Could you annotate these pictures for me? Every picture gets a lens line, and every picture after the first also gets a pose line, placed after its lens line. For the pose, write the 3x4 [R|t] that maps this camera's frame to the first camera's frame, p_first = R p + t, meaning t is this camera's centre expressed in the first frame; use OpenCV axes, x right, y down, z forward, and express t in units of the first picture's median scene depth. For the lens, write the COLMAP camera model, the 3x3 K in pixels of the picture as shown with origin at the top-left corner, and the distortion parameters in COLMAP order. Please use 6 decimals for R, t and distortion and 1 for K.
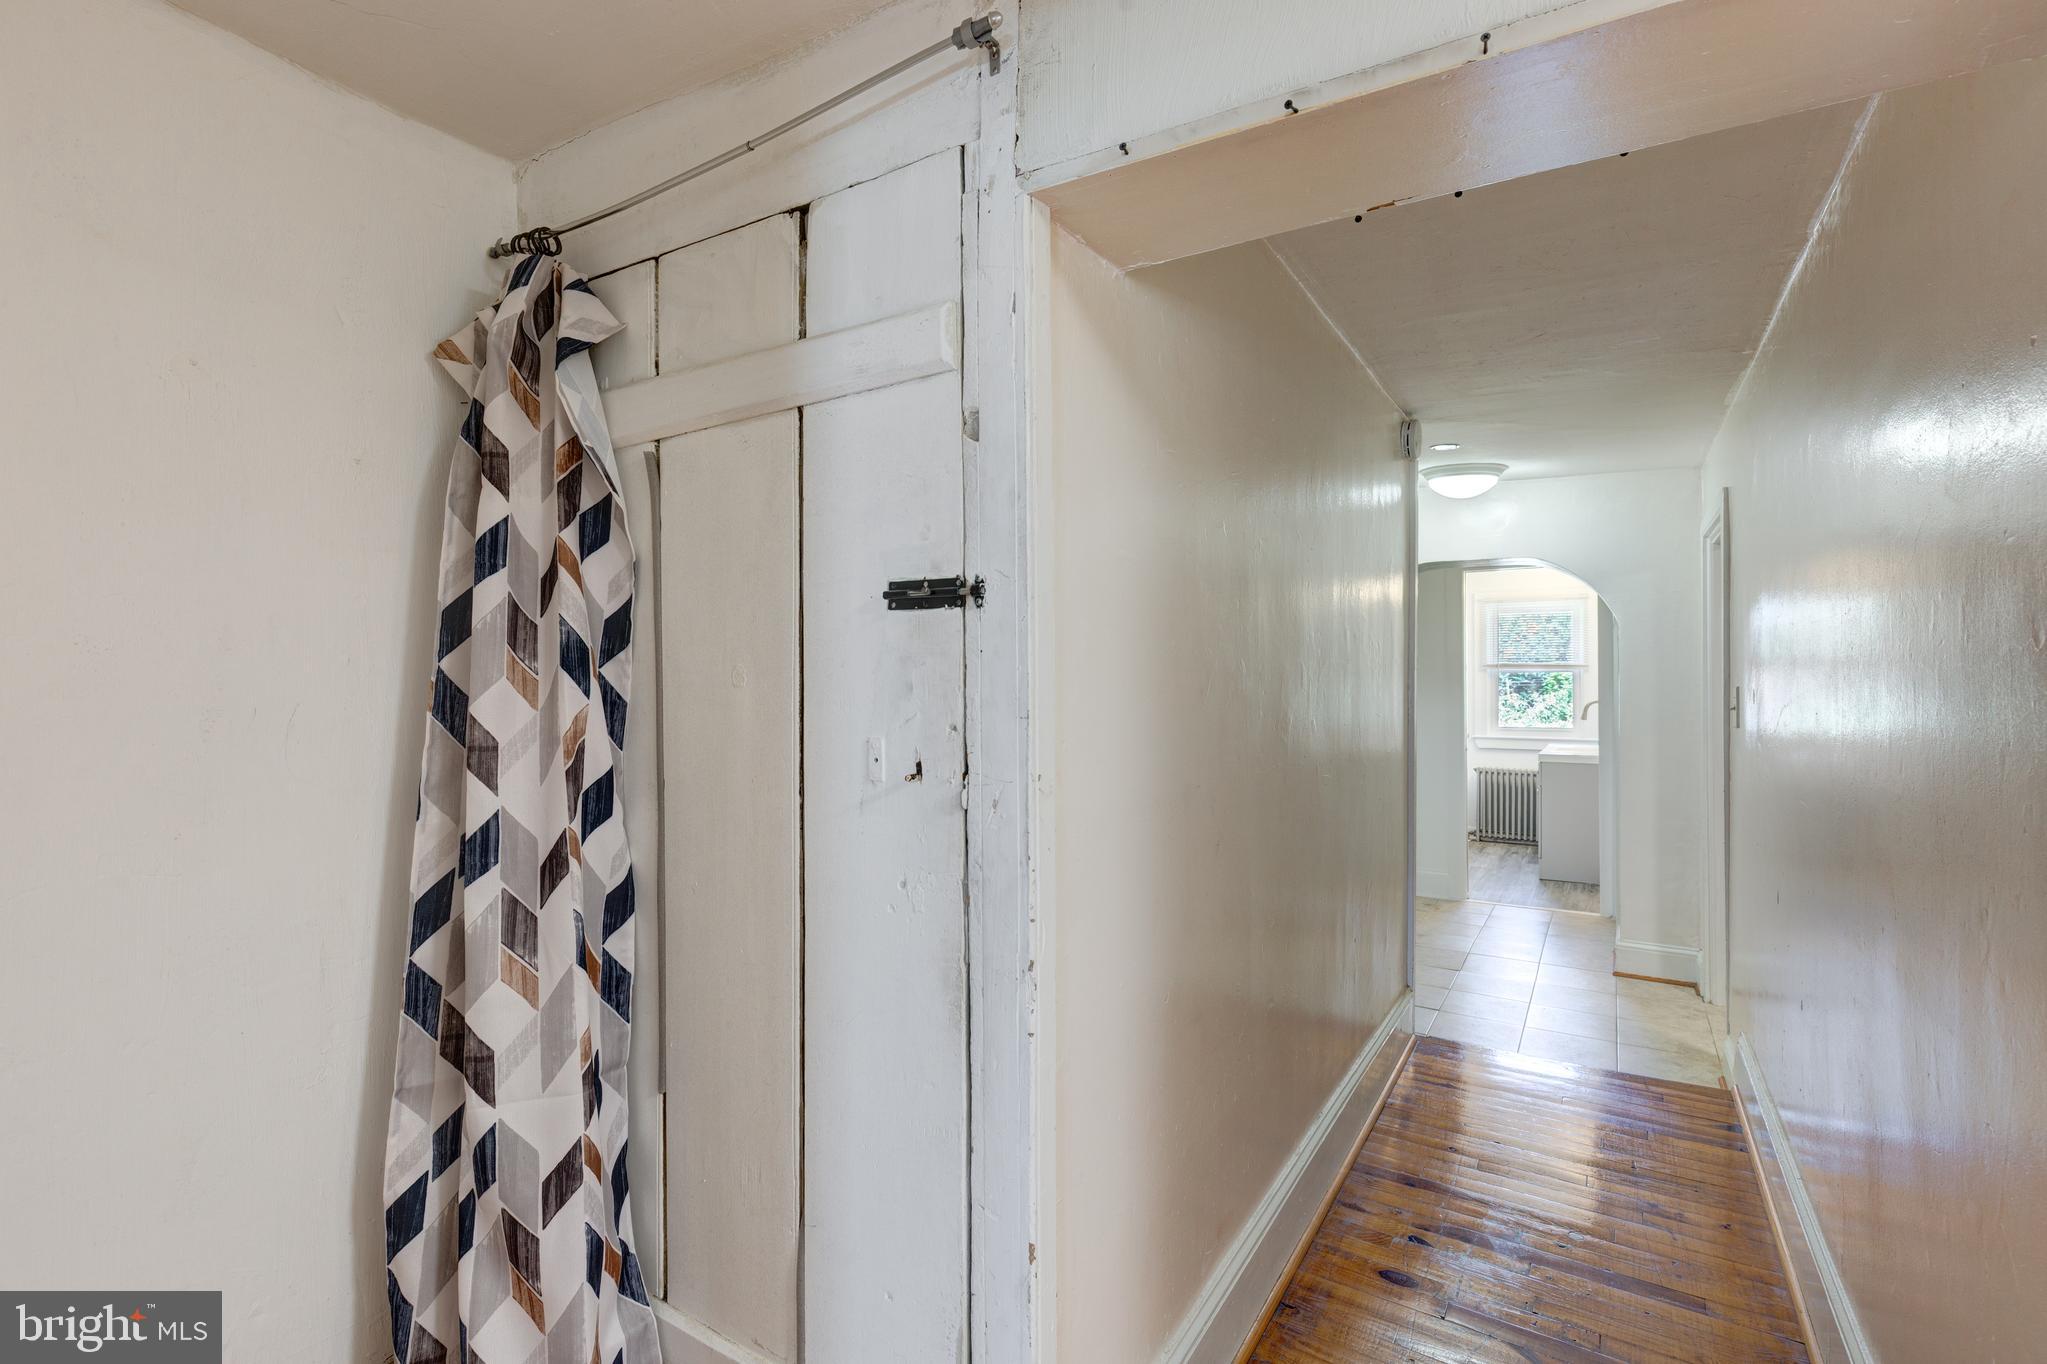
lens RADIAL K [[960.3, 0, 1012.5], [0, 960.3, 684.8], [0, 0, 1]] dist [0.002365, 0.000333]
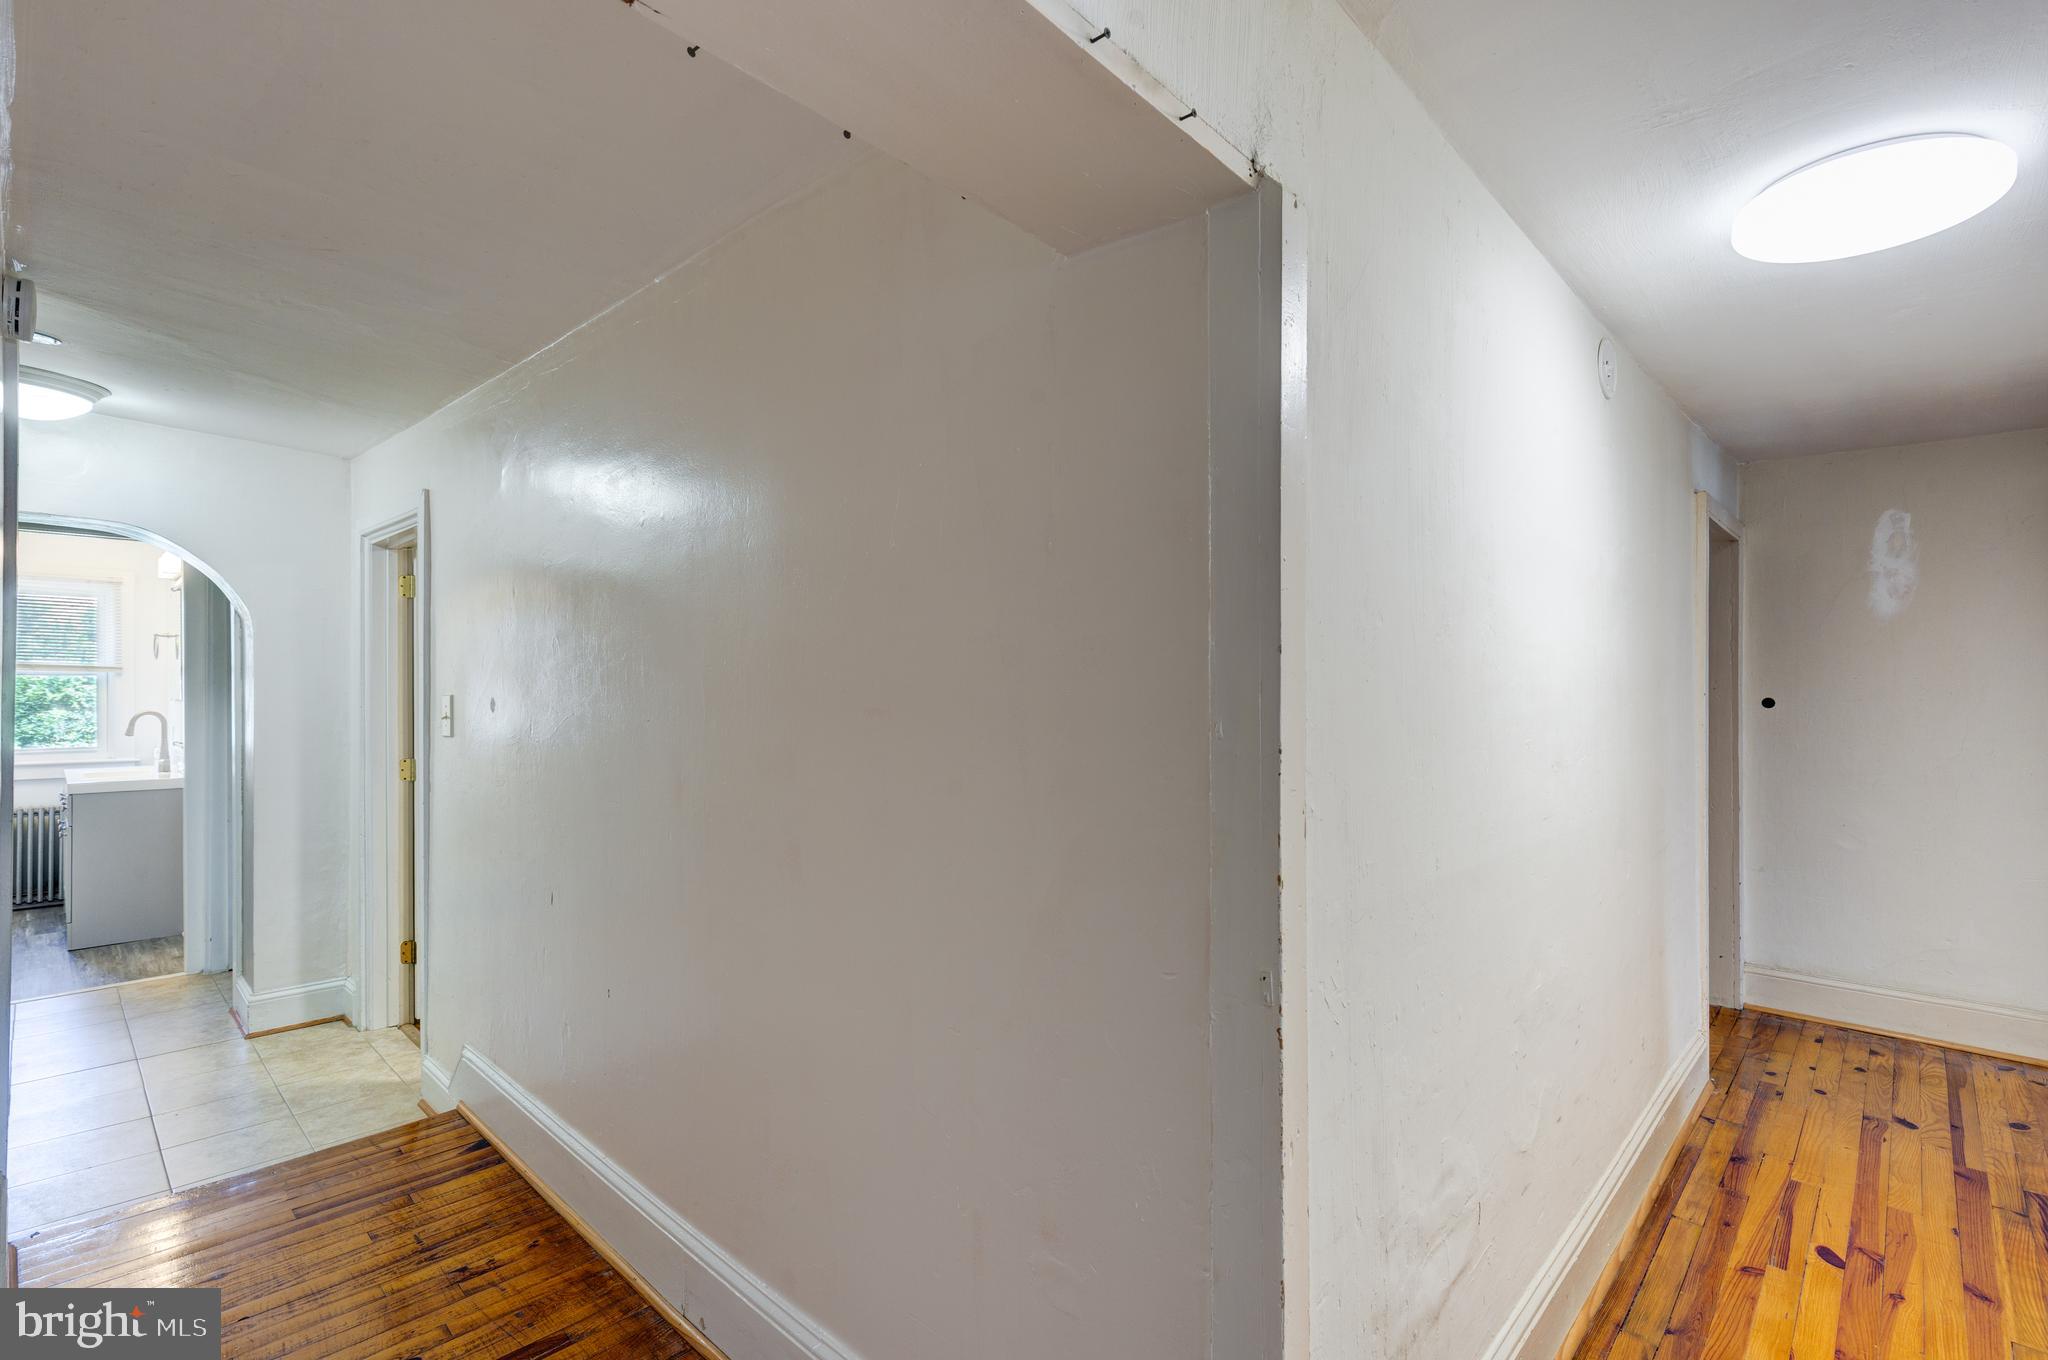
lens RADIAL K [[960.8, 0, 1013.0], [0, 960.8, 682.8], [0, 0, 1]] dist [0.002365, 0.000333]
pose [[0.190542, 0.001392, 0.981678, -0.080905], [0.006147, 0.999978, -0.002611, -0.001428], [-0.981660, 0.006532, 0.190529, 0.214661]]
